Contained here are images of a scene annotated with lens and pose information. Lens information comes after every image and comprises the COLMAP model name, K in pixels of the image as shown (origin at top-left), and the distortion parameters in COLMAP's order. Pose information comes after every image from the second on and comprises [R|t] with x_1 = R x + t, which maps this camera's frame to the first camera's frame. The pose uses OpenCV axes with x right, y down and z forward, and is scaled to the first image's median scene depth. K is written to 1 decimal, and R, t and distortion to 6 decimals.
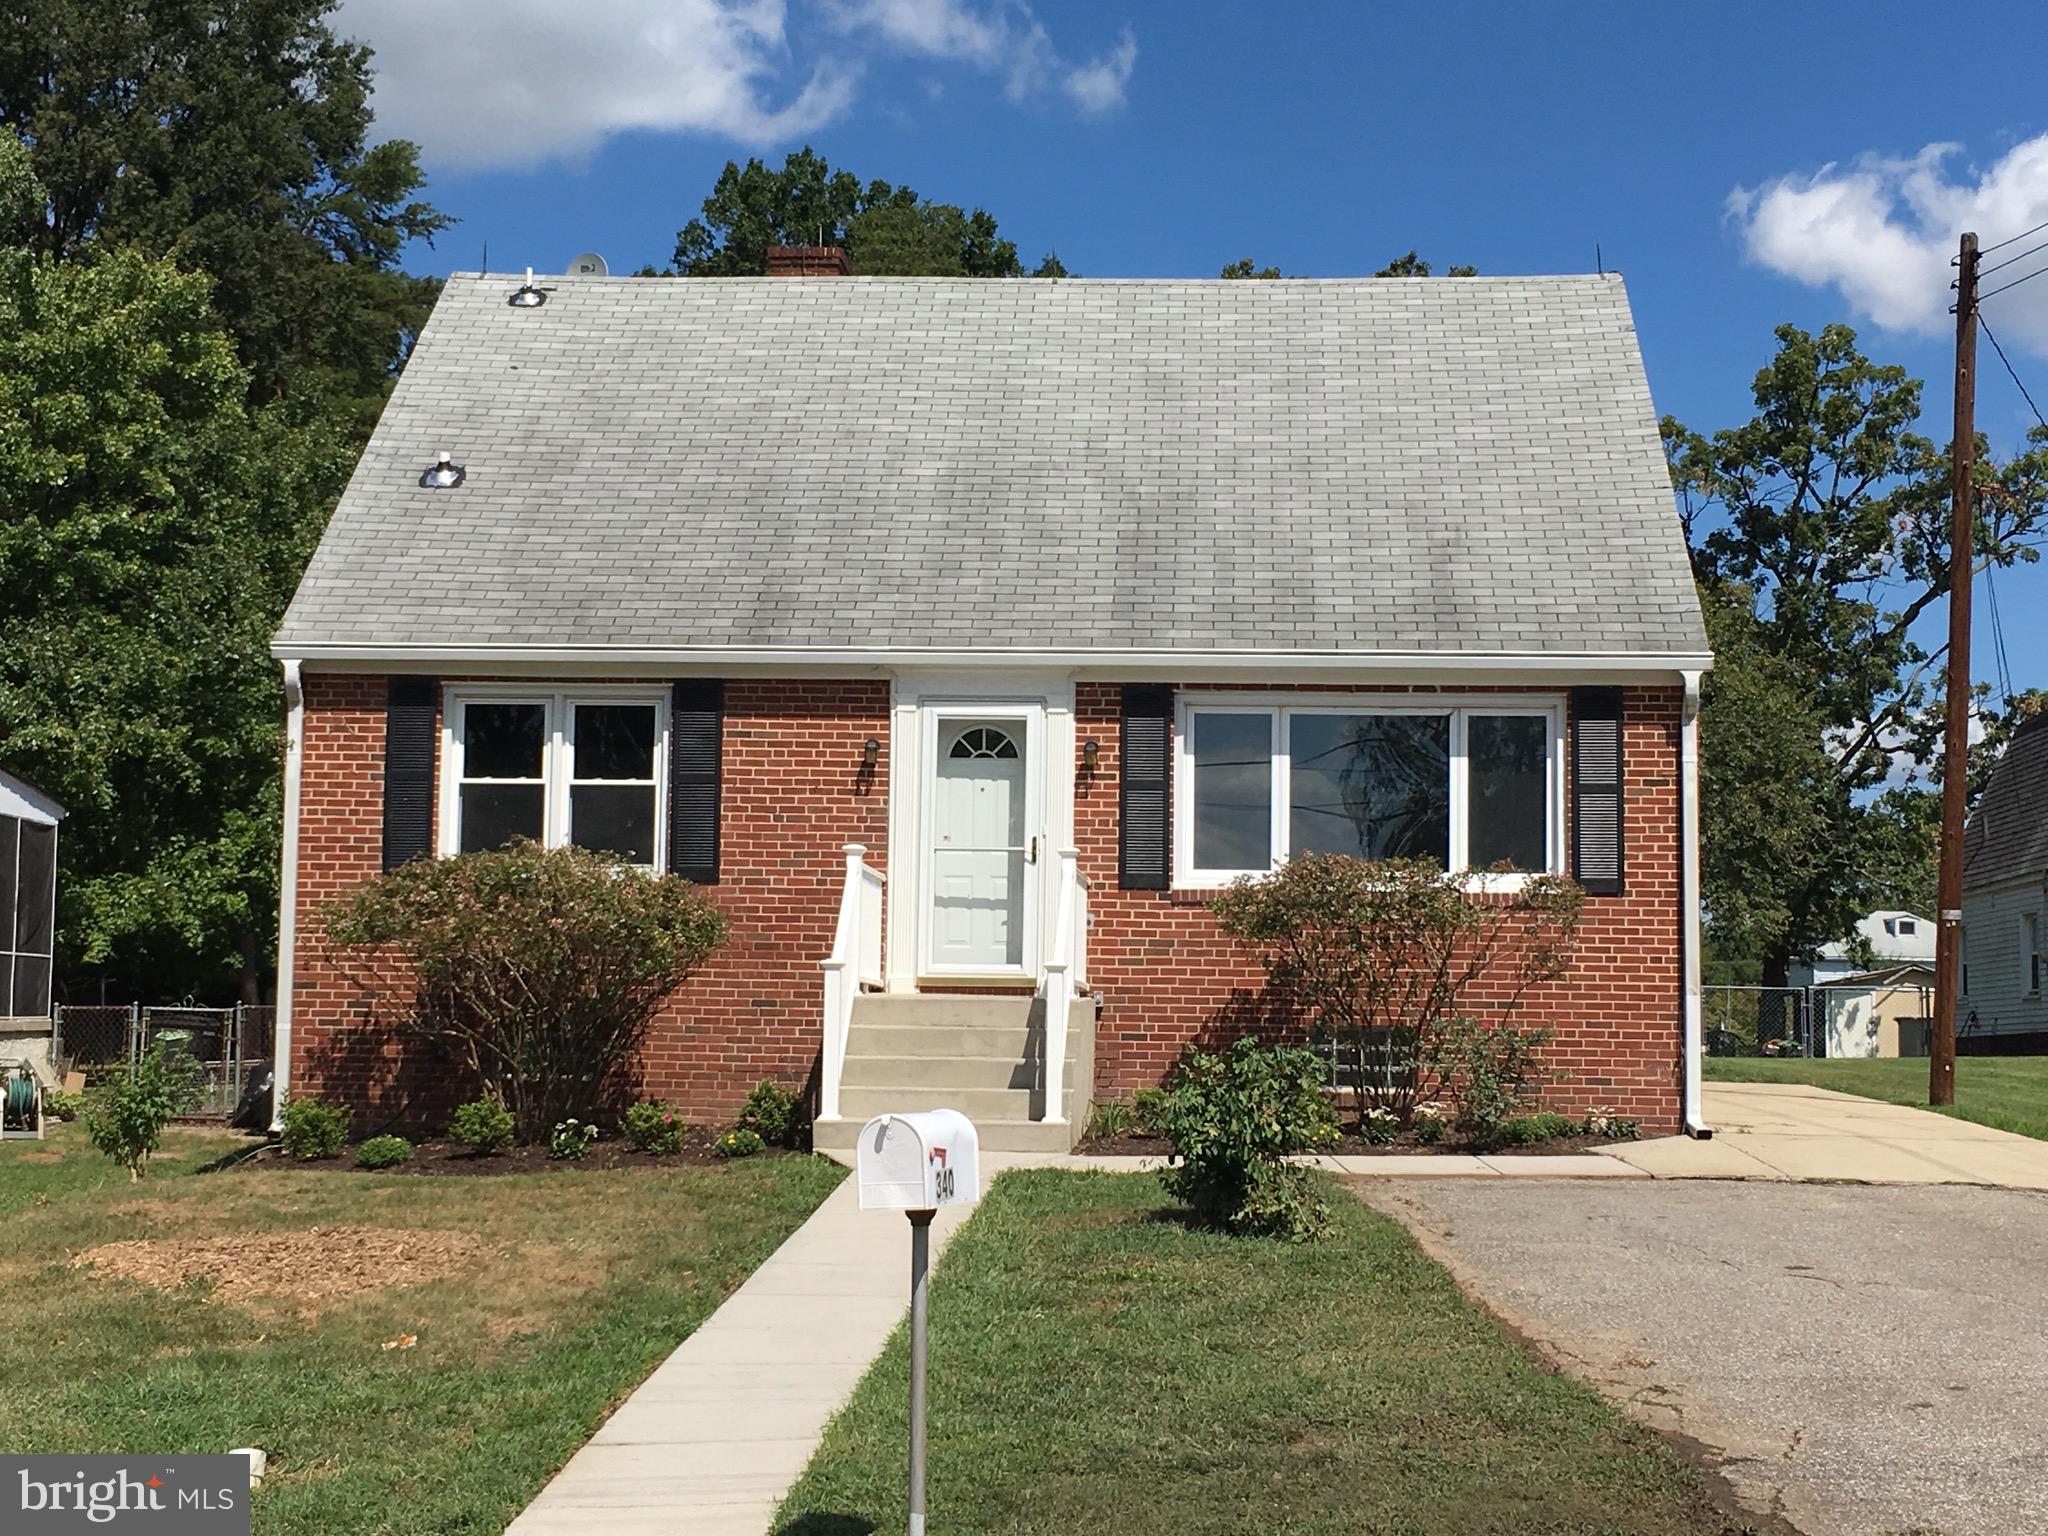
lens RADIAL K [[3200.1, 0, 1024.0], [0, 3200.1, 768.0], [0, 0, 1]] dist [0.039018, 0.198959]
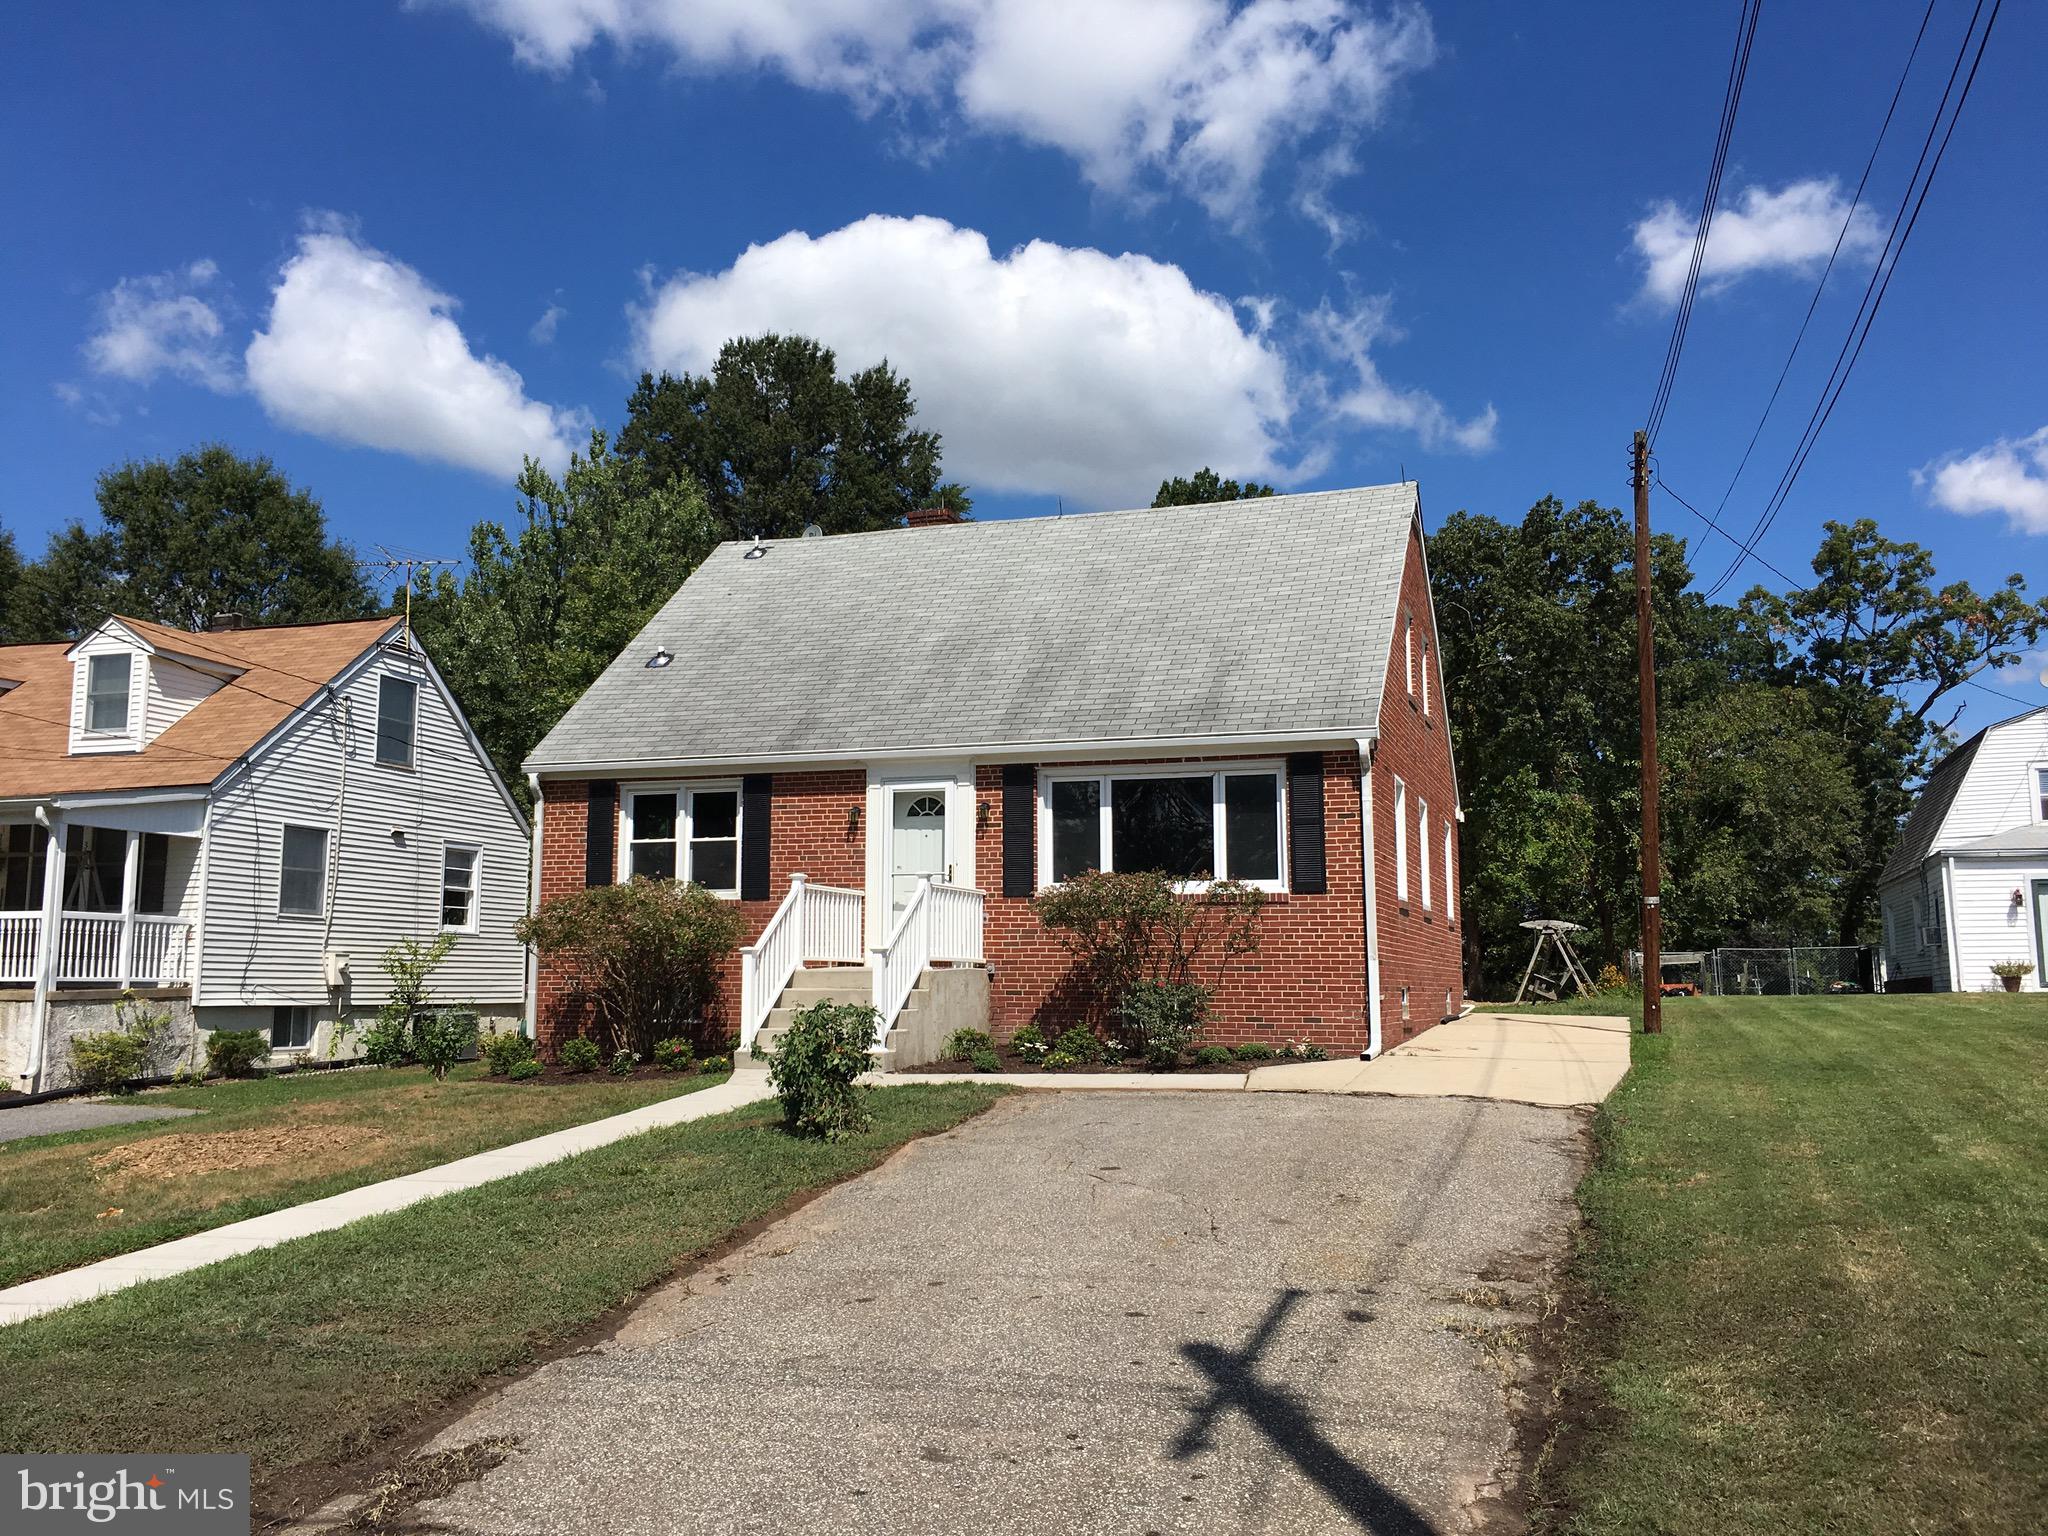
lens RADIAL K [[1751.8, 0, 1026.2], [0, 1751.8, 792.8], [0, 0, 1]] dist [0.078865, 0.000593]
pose [[0.962546, -0.041061, -0.267990, 0.268241], [0.035116, 0.999020, -0.026941, 0.010532], [0.268834, 0.016521, 0.963045, 0.181791]]
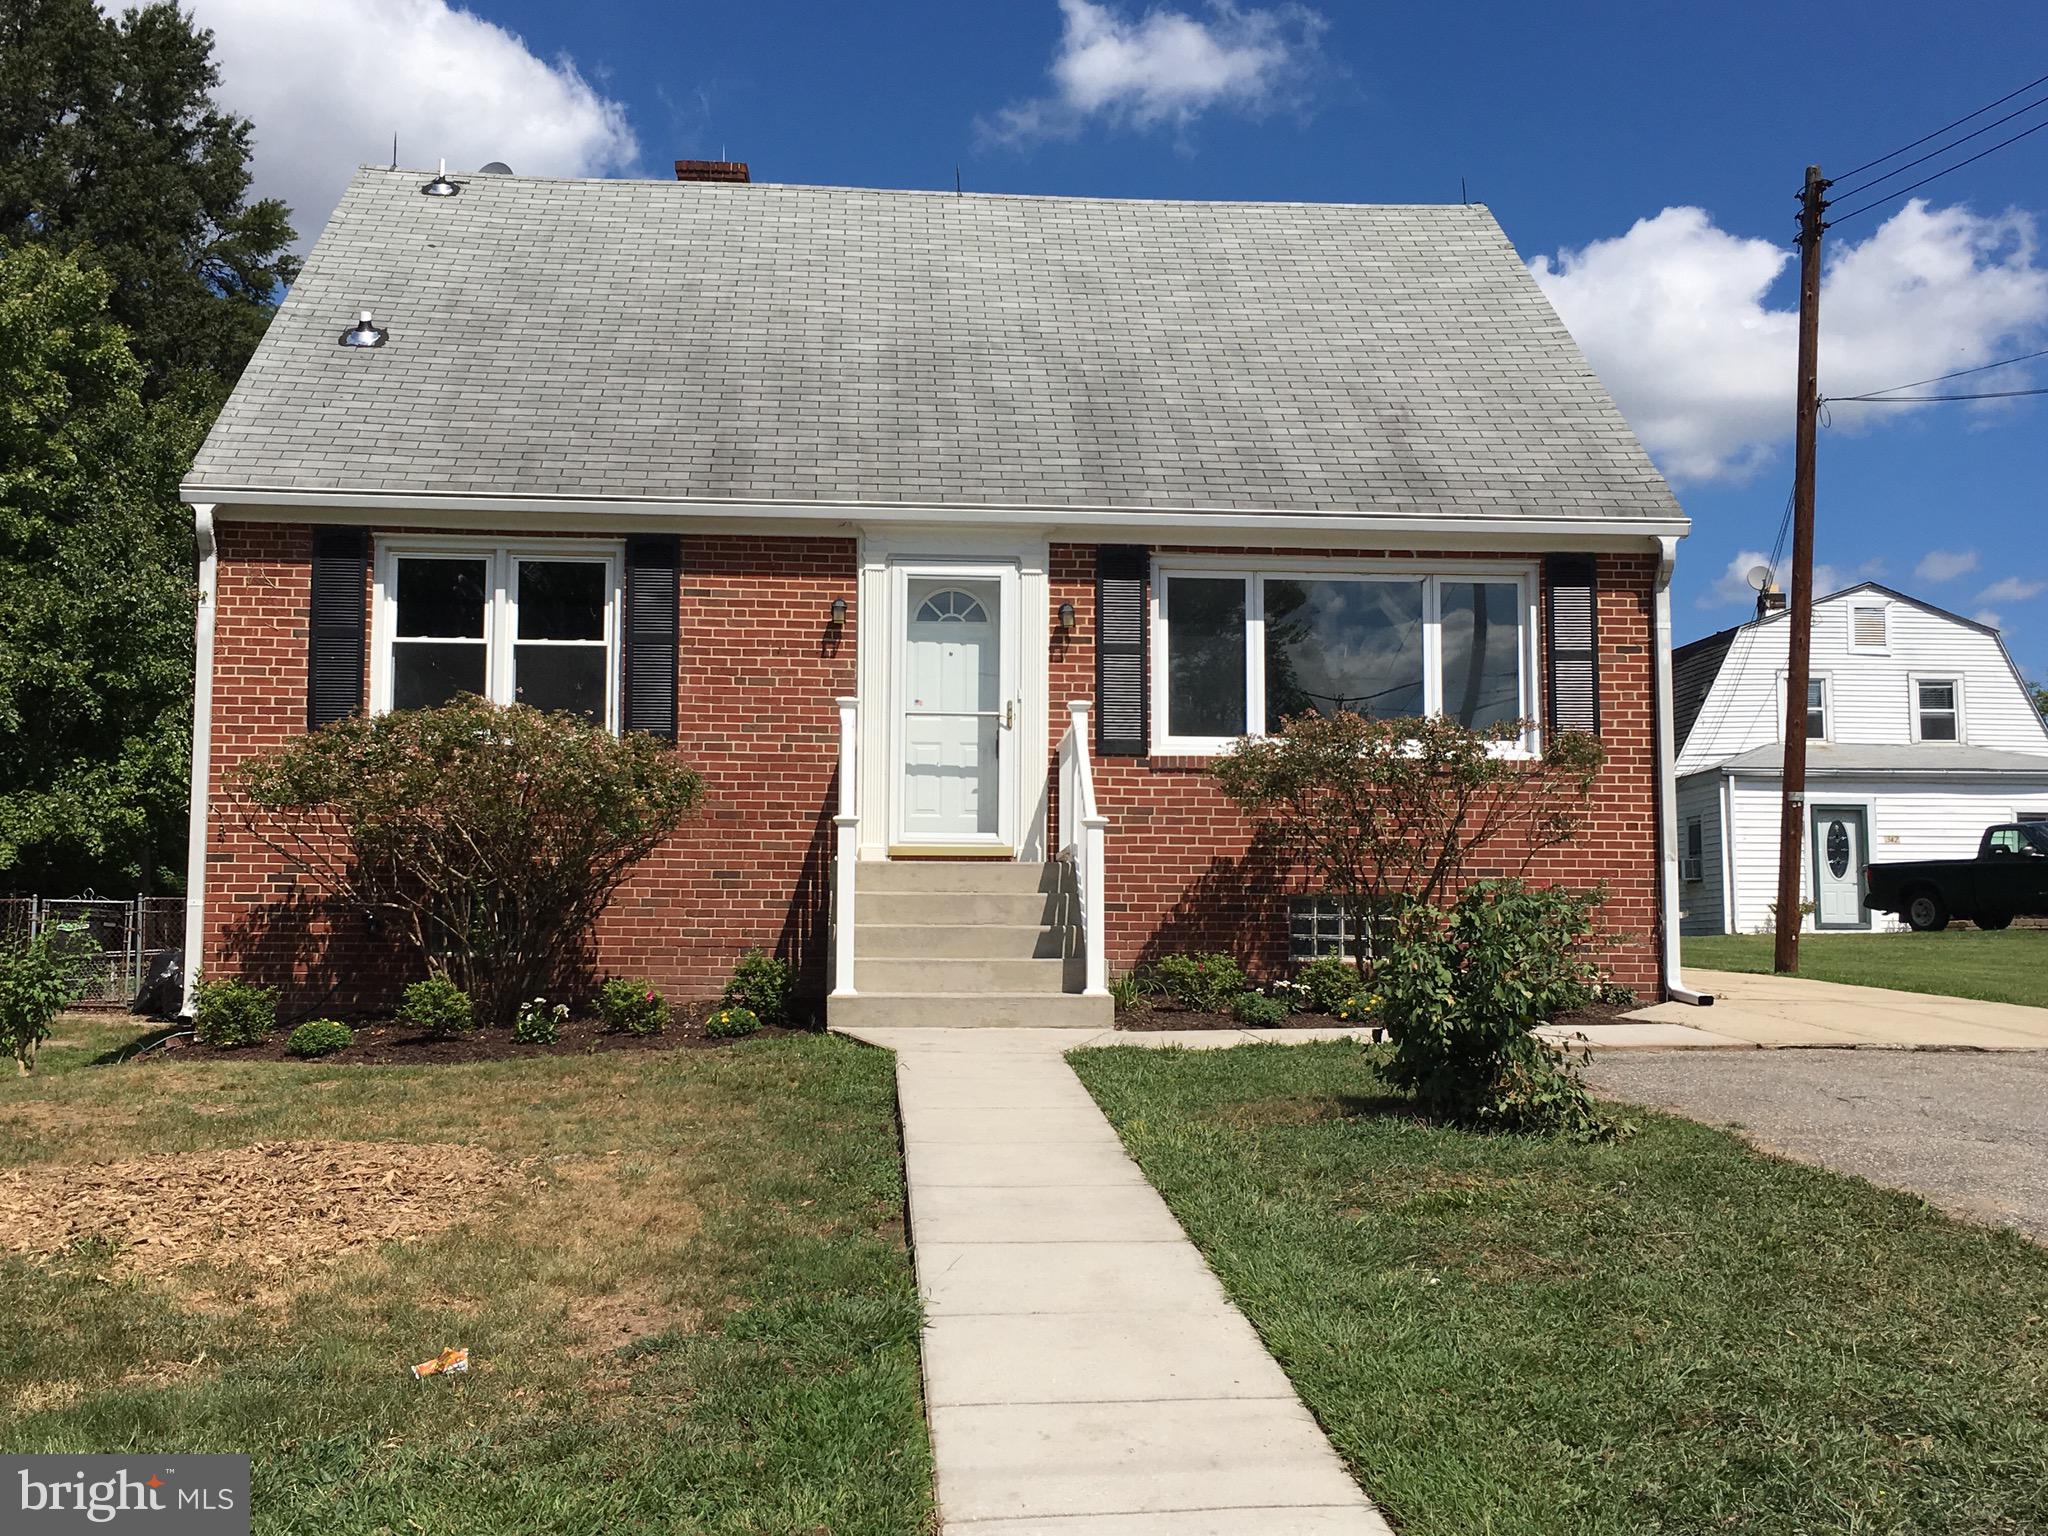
lens RADIAL K [[2193.5, 0, 1013.1], [0, 2193.5, 774.6], [0, 0, 1]] dist [0.055932, 0.014618]
pose [[0.990382, 0.002178, 0.138340, -0.086549], [-0.003173, 0.999971, 0.006972, 0.038787], [-0.138321, -0.007343, 0.990360, 0.341134]]
